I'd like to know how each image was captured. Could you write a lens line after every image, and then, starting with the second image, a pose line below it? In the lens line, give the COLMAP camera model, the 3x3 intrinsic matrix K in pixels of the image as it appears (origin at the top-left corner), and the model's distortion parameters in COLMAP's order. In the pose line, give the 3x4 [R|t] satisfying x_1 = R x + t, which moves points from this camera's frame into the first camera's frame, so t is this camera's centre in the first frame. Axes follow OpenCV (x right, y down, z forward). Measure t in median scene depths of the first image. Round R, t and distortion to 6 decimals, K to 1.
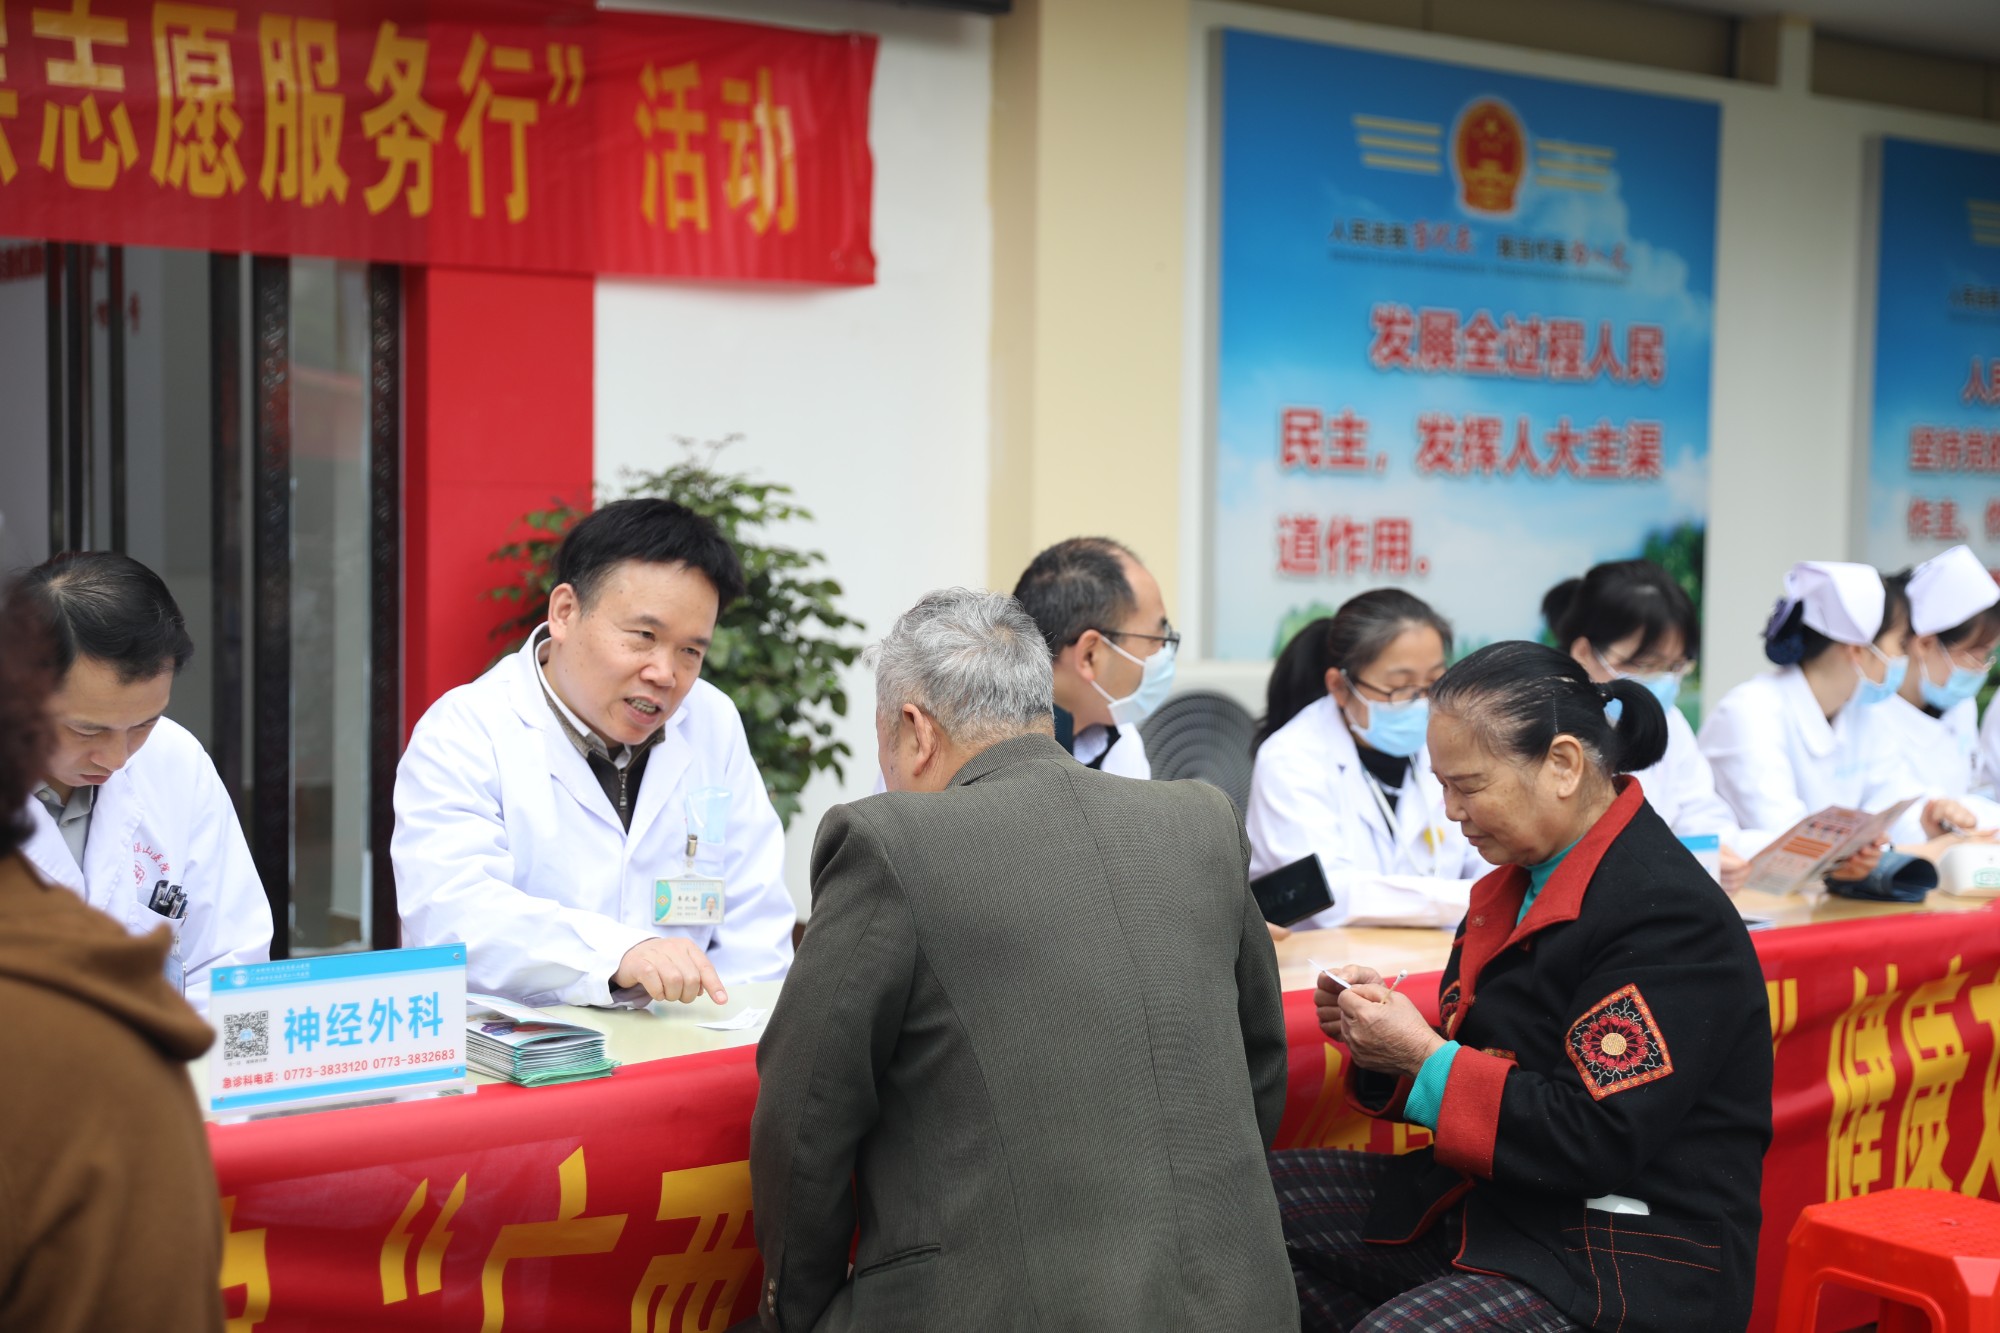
lens RADIAL K [[2791.6, 0, 1032.1], [0, 2791.6, 625.7], [0, 0, 1]] dist [0.103905, 0.000000]
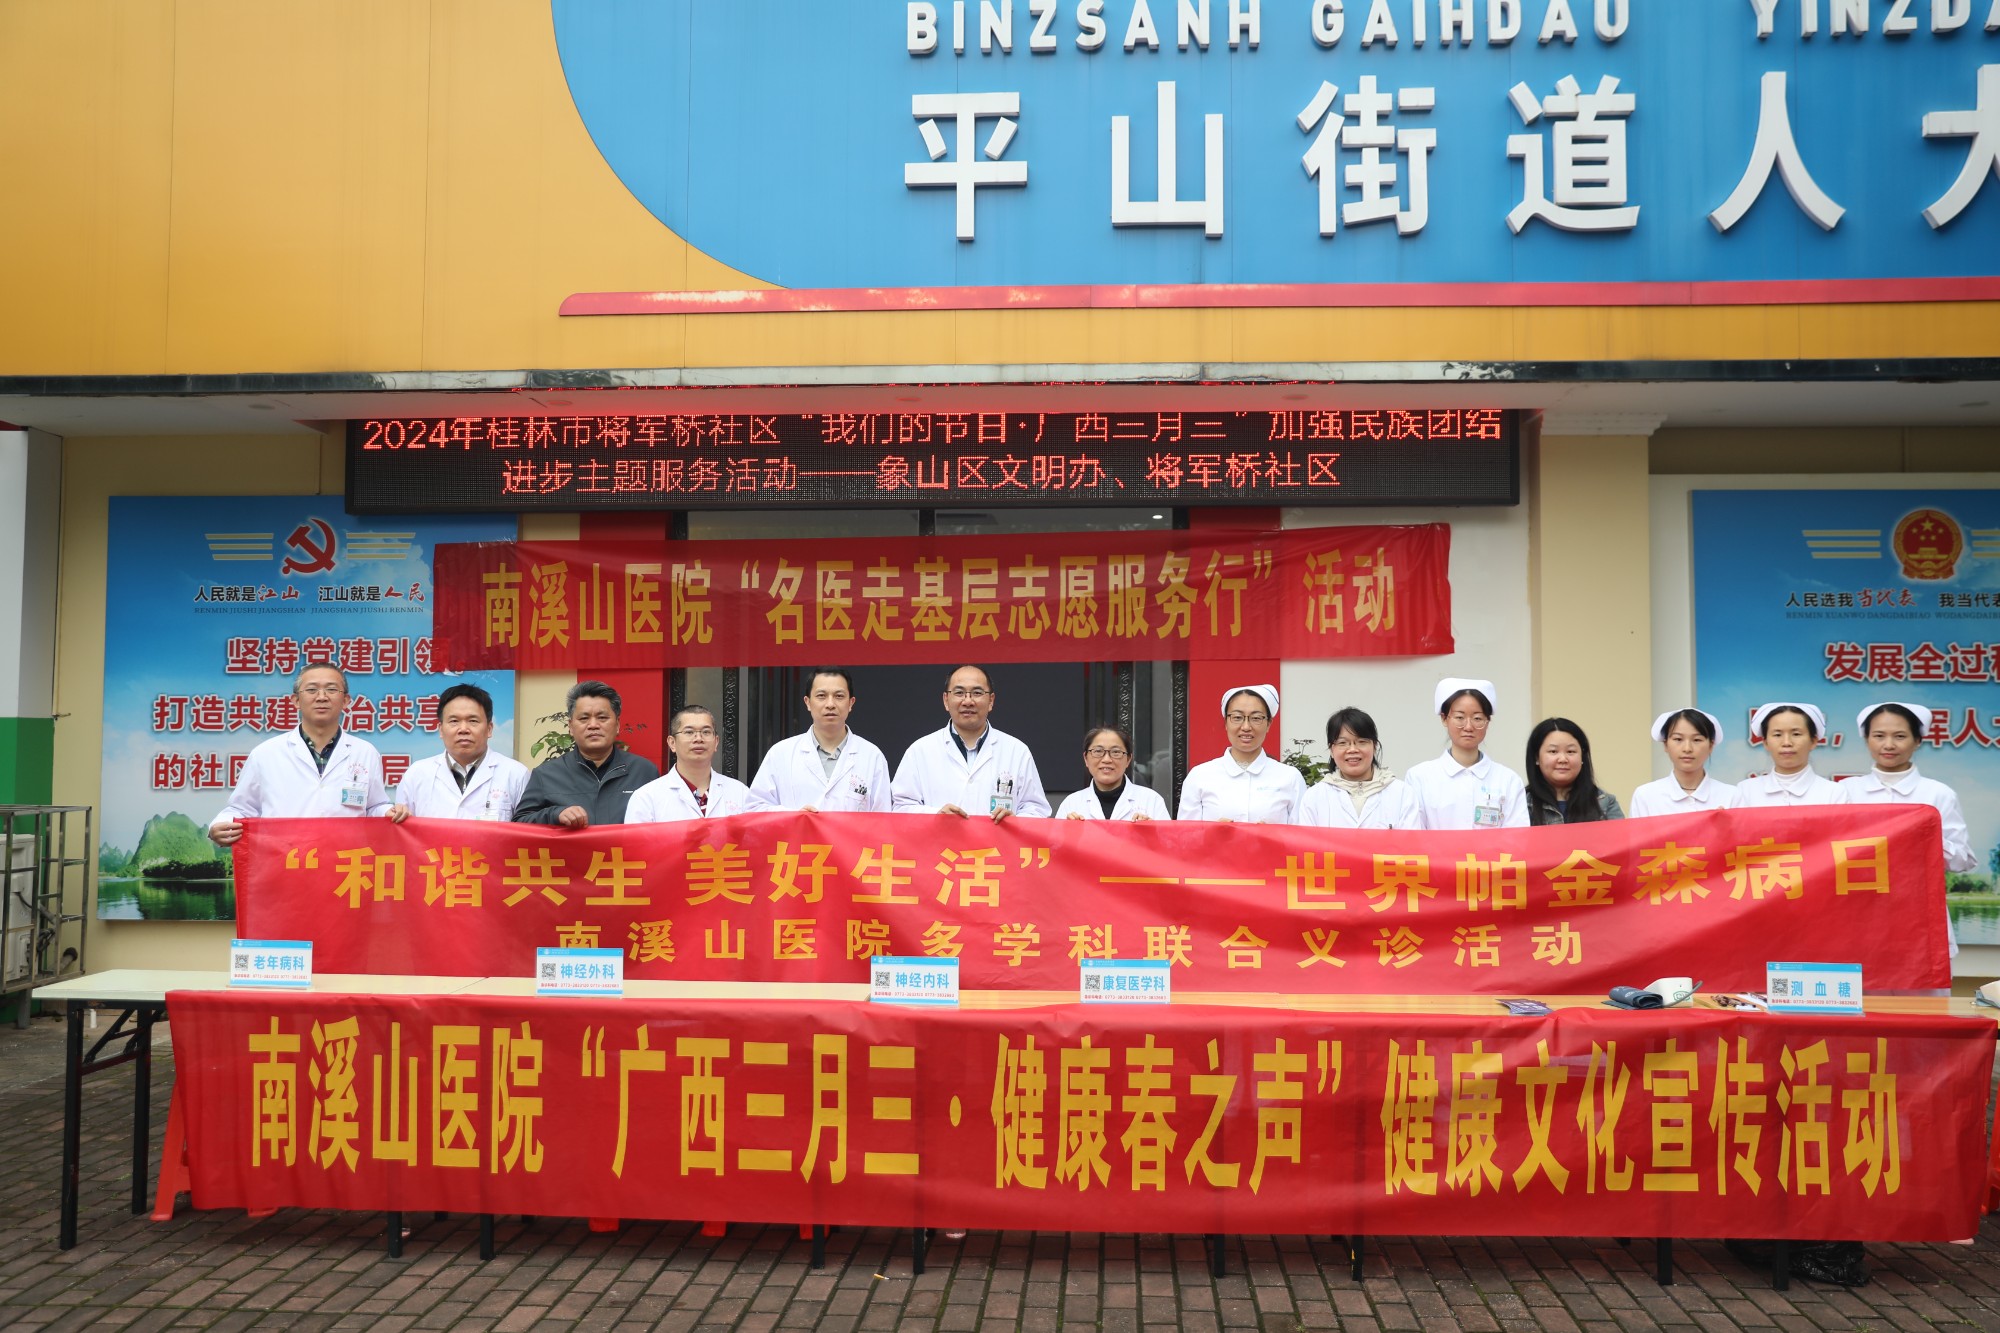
lens RADIAL K [[1608.4, 0, 1001.4], [0, 1608.4, 682.5], [0, 0, 1]] dist [-0.045278, 0.037988]
pose [[0.736944, -0.030794, -0.675252, 0.509968], [-0.020757, 0.997460, -0.068141, -0.025420], [0.675635, 0.064232, 0.734433, 0.006226]]
